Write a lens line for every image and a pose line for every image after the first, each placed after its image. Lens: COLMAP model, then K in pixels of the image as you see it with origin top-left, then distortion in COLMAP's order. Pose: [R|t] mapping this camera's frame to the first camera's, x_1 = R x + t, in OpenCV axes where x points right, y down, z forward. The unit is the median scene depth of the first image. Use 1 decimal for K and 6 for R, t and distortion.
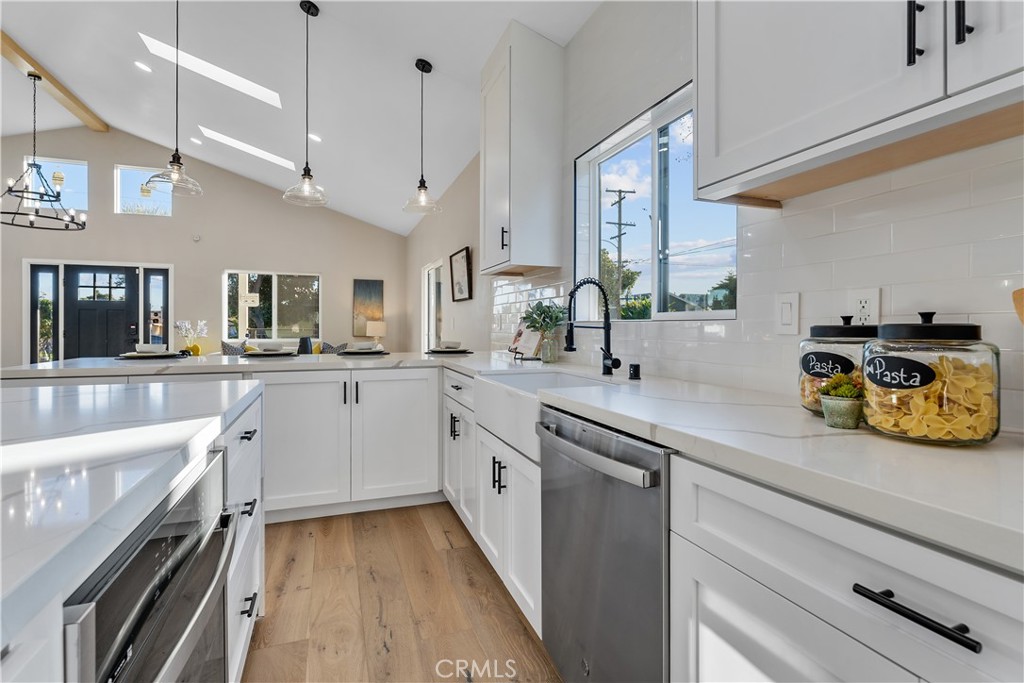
lens RADIAL K [[482.0, 0, 512.7], [0, 482.0, 326.2], [0, 0, 1]] dist [-0.001857, -0.000891]
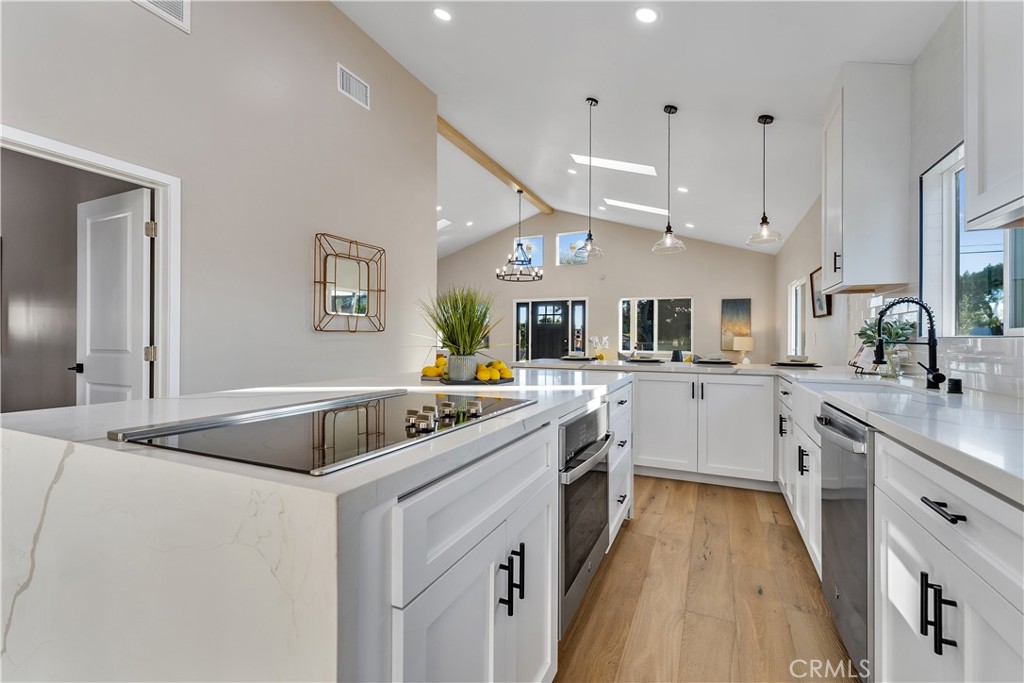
lens RADIAL K [[446.7, 0, 511.5], [0, 446.7, 338.7], [0, 0, 1]] dist [-0.000195, 0.000106]
pose [[0.707777, 0.001601, -0.706434, 0.163091], [-0.005376, 0.999981, -0.003120, 0.000110], [0.706416, 0.006007, 0.707772, -0.227571]]
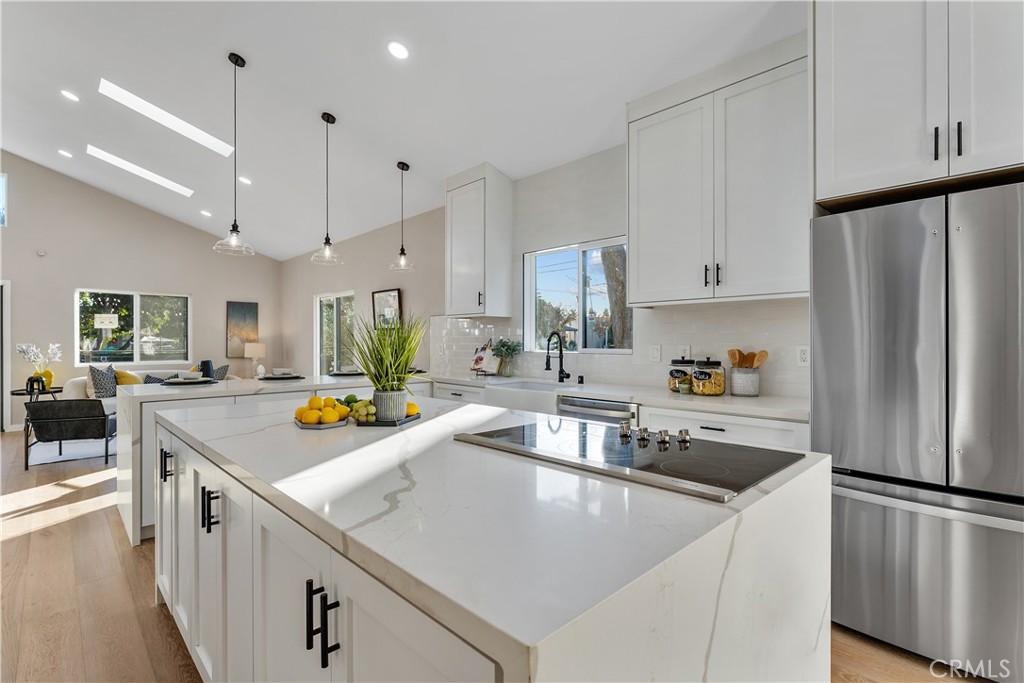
lens RADIAL K [[481.7, 0, 510.7], [0, 481.7, 340.6], [0, 0, 1]] dist [0.000084, -0.000263]
pose [[0.920906, -0.001418, 0.389783, -0.496398], [0.001015, 0.999999, 0.001240, -0.043717], [-0.389785, -0.000746, 0.920906, -0.449812]]
